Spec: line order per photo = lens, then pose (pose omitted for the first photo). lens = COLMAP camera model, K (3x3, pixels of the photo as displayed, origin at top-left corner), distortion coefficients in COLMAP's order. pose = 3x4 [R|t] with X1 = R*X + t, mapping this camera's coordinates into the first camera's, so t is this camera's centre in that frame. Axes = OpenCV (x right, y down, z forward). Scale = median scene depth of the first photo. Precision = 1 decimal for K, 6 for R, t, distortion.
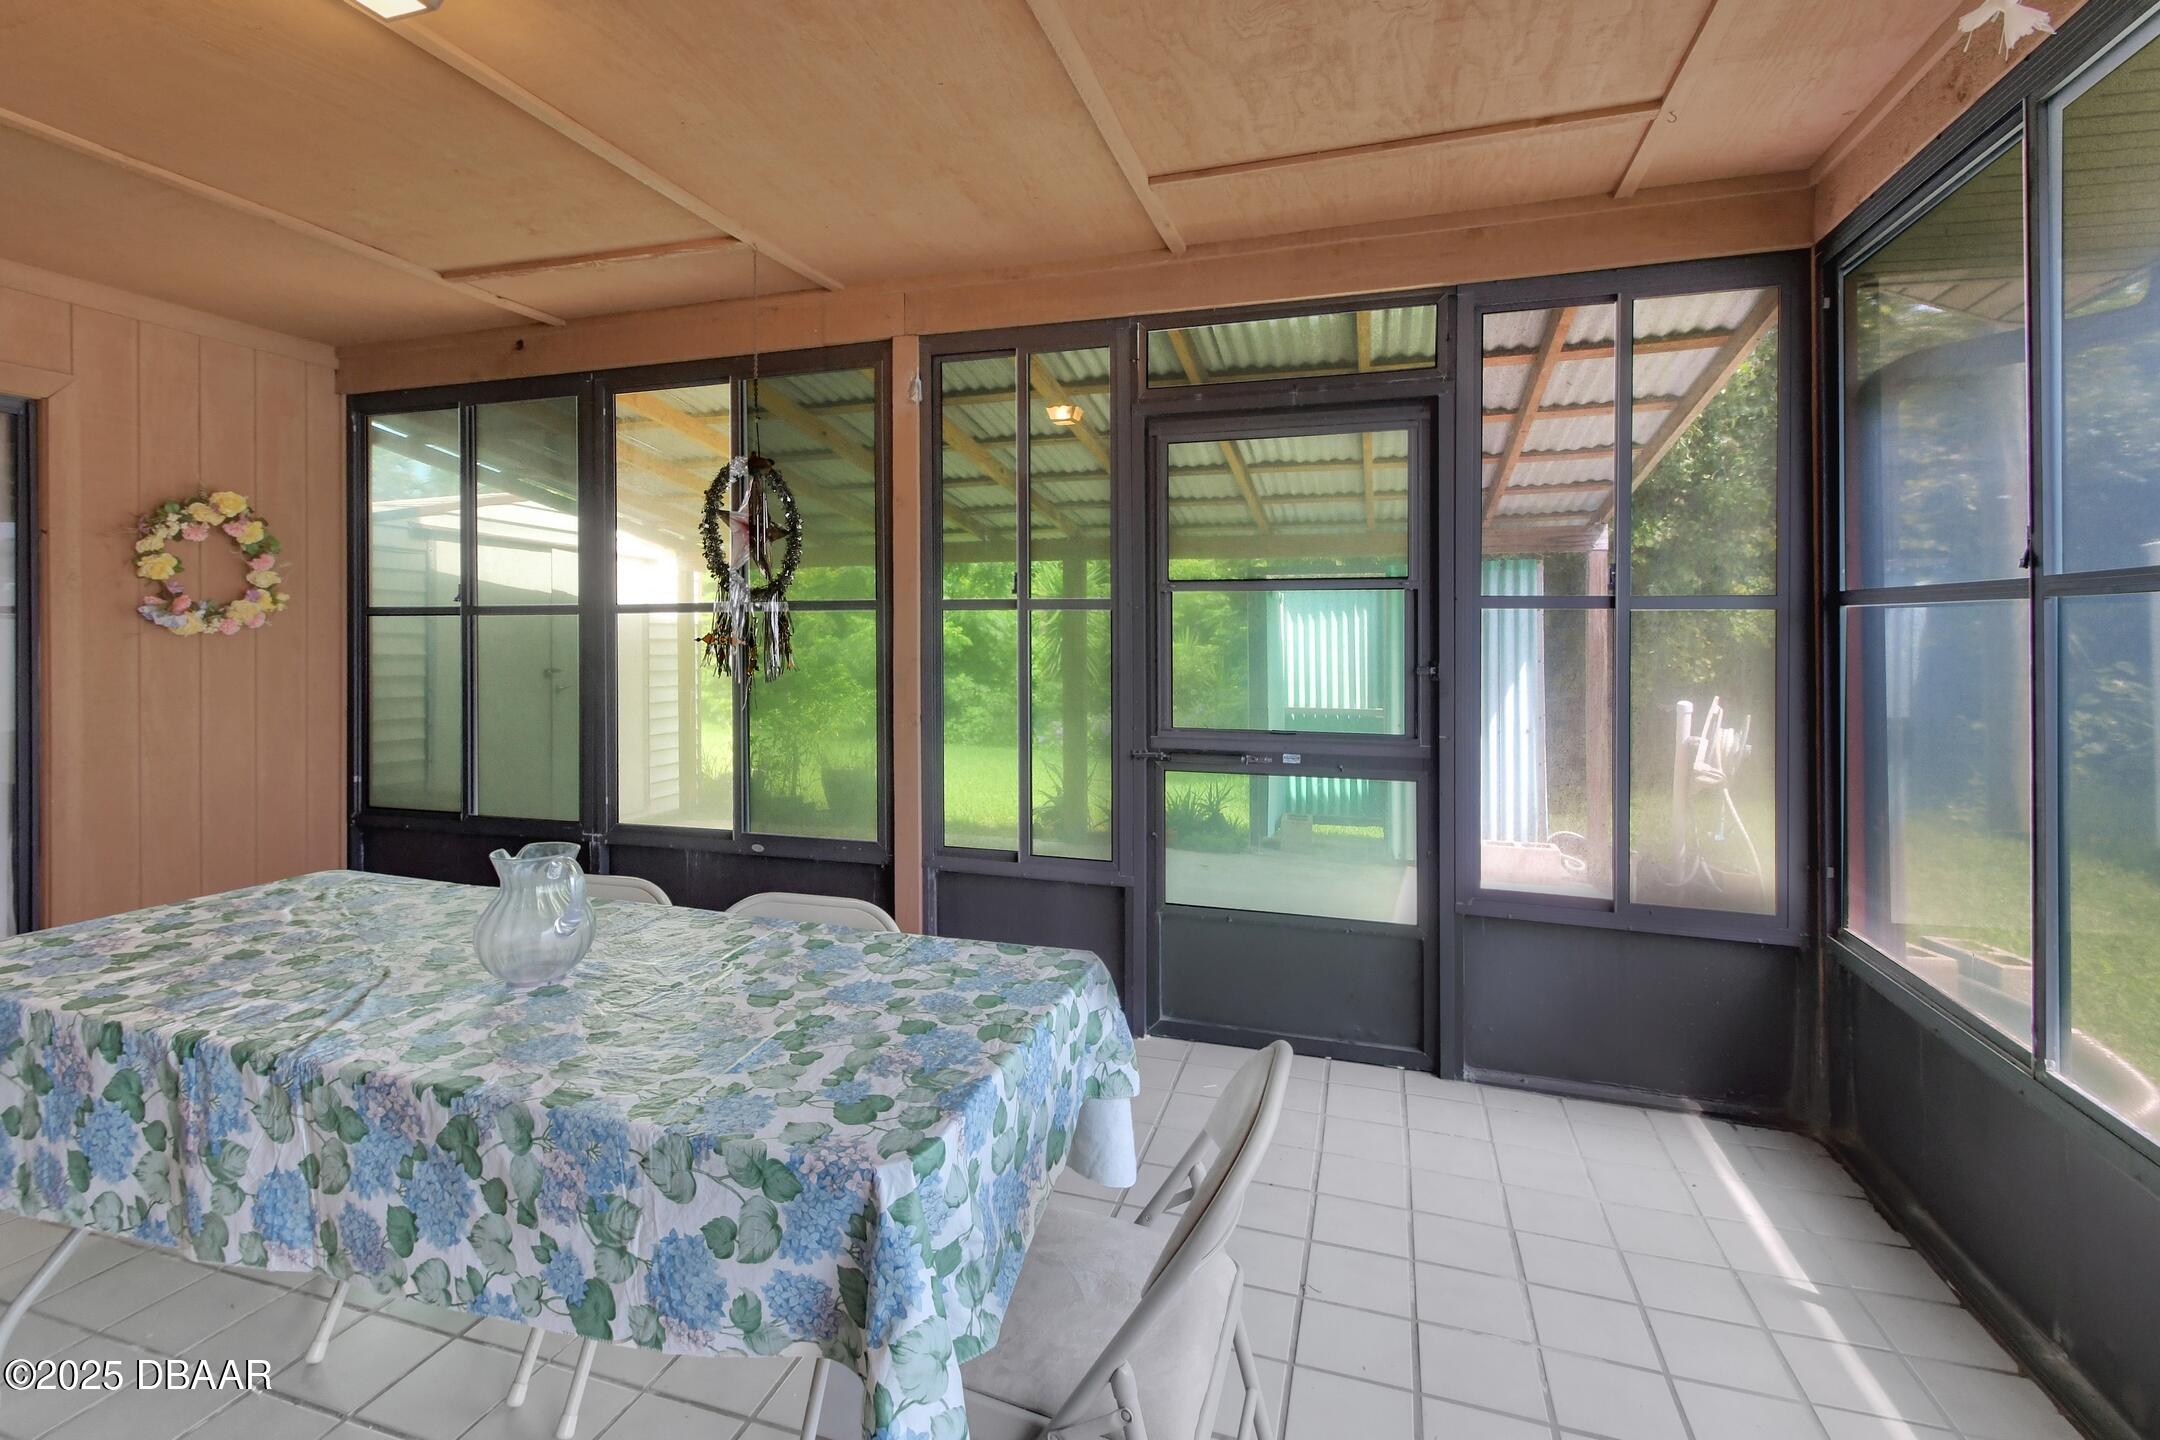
lens RADIAL K [[998.1, 0, 1033.8], [0, 998.1, 625.4], [0, 0, 1]] dist [-0.003950, -0.000712]
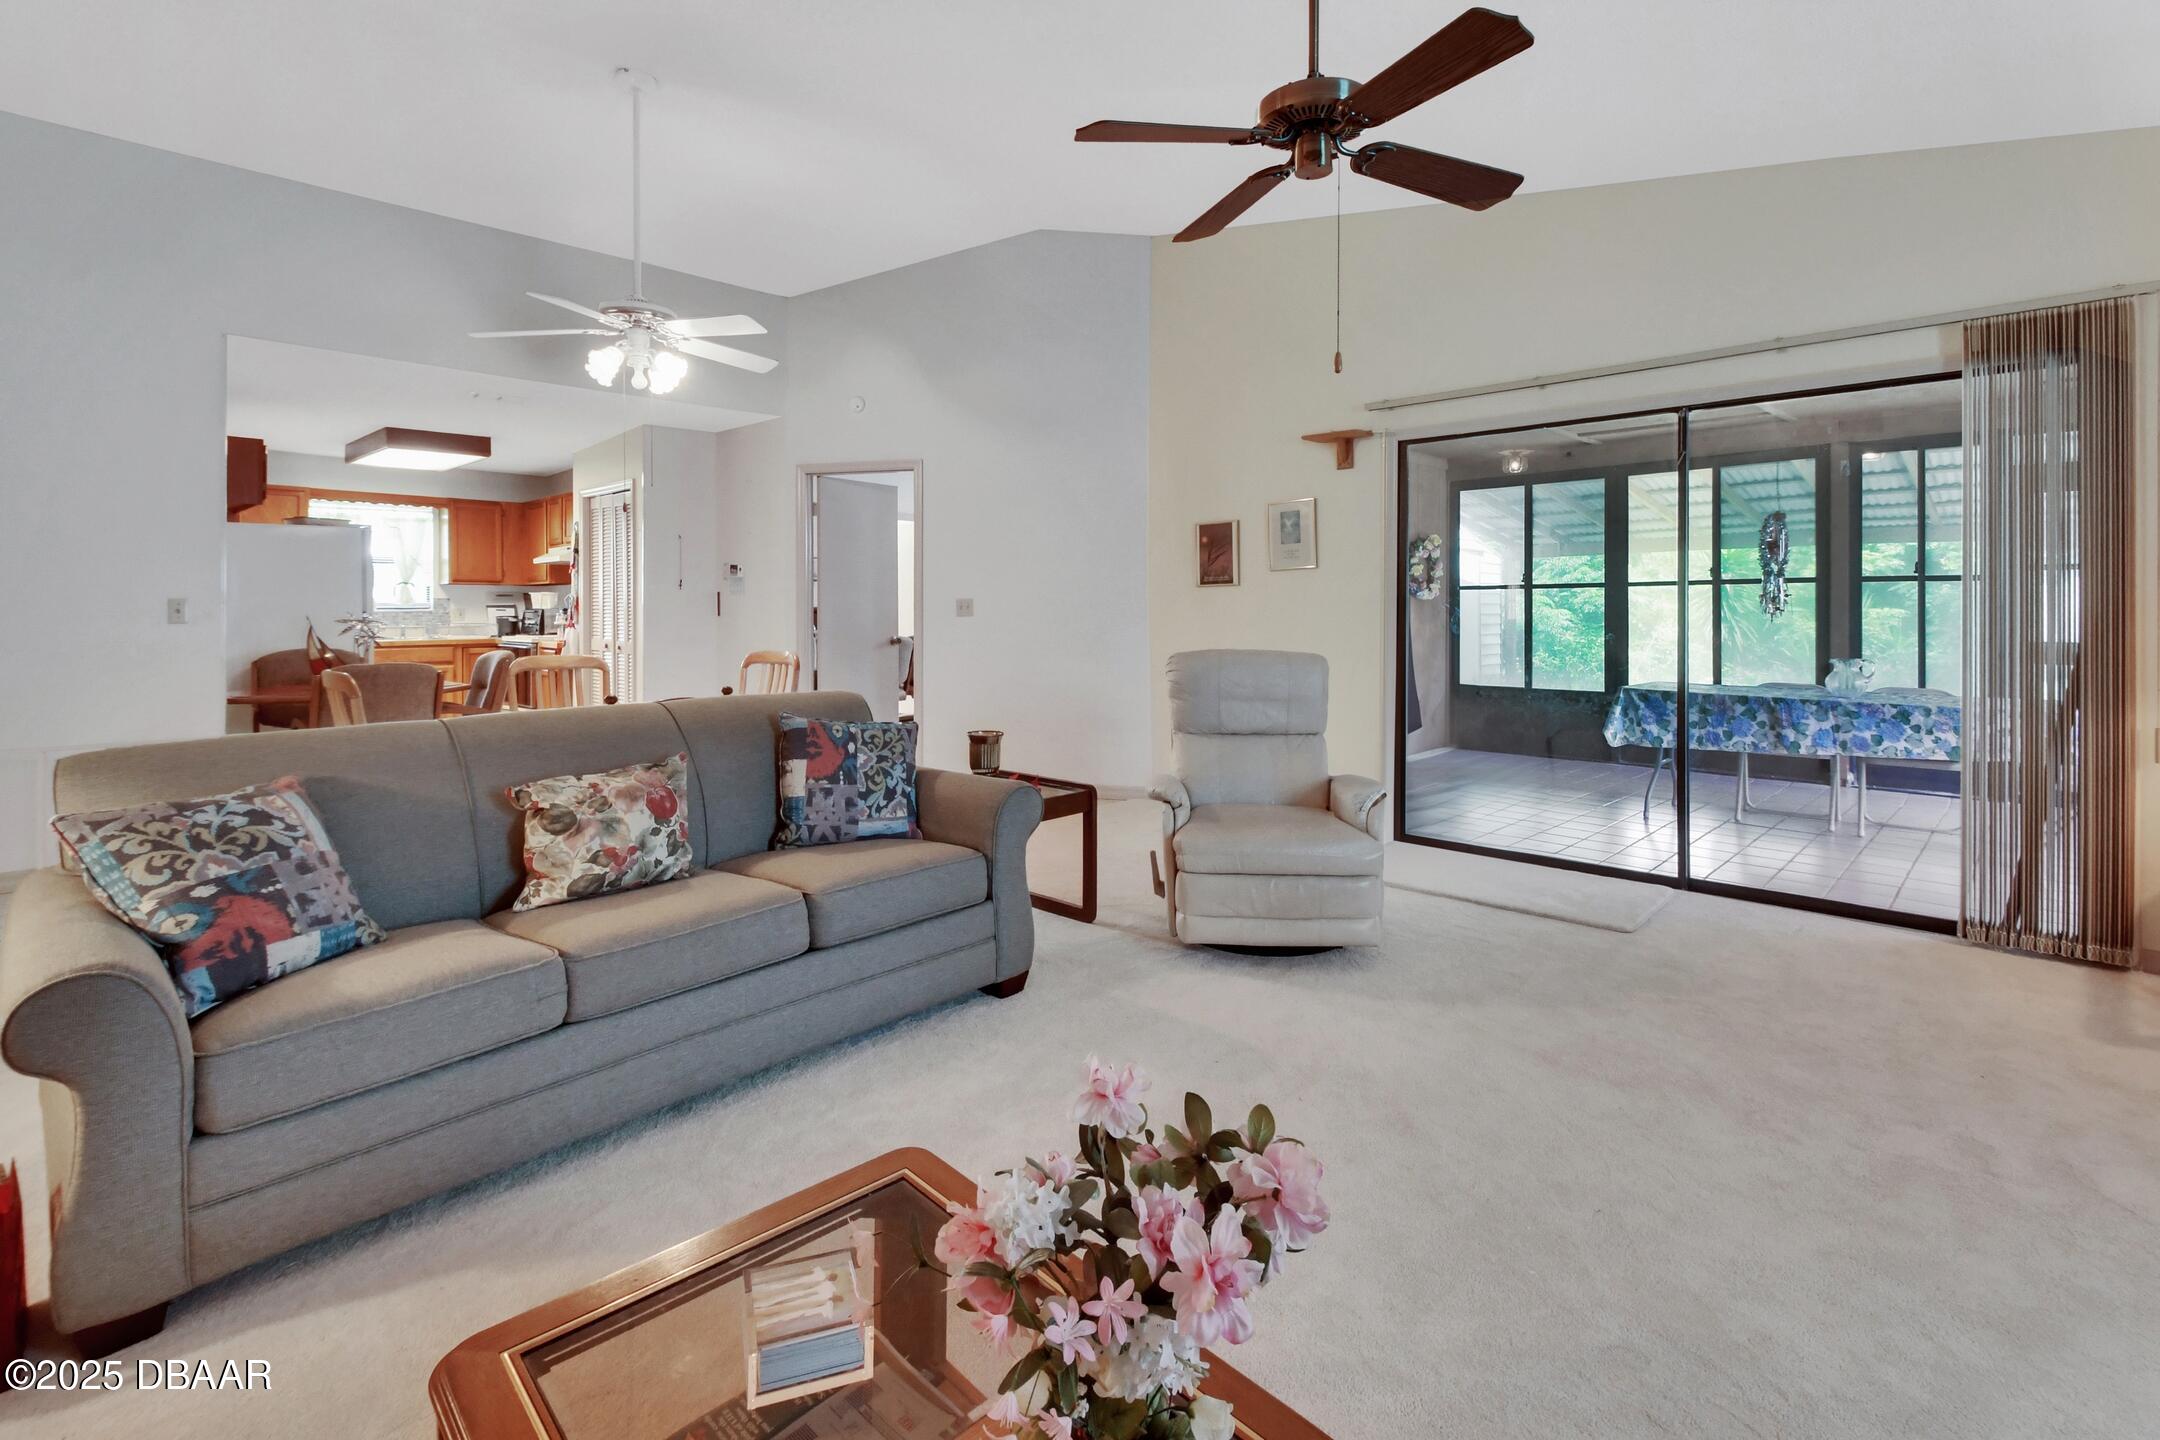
lens RADIAL K [[998.1, 0, 1033.8], [0, 998.1, 625.4], [0, 0, 1]] dist [-0.003950, -0.000712]
pose [[0.909368, 0.006464, -0.415942, -1.951012], [0.003697, 0.999714, 0.023618, 0.038286], [0.415976, -0.023015, 0.909084, -3.830731]]
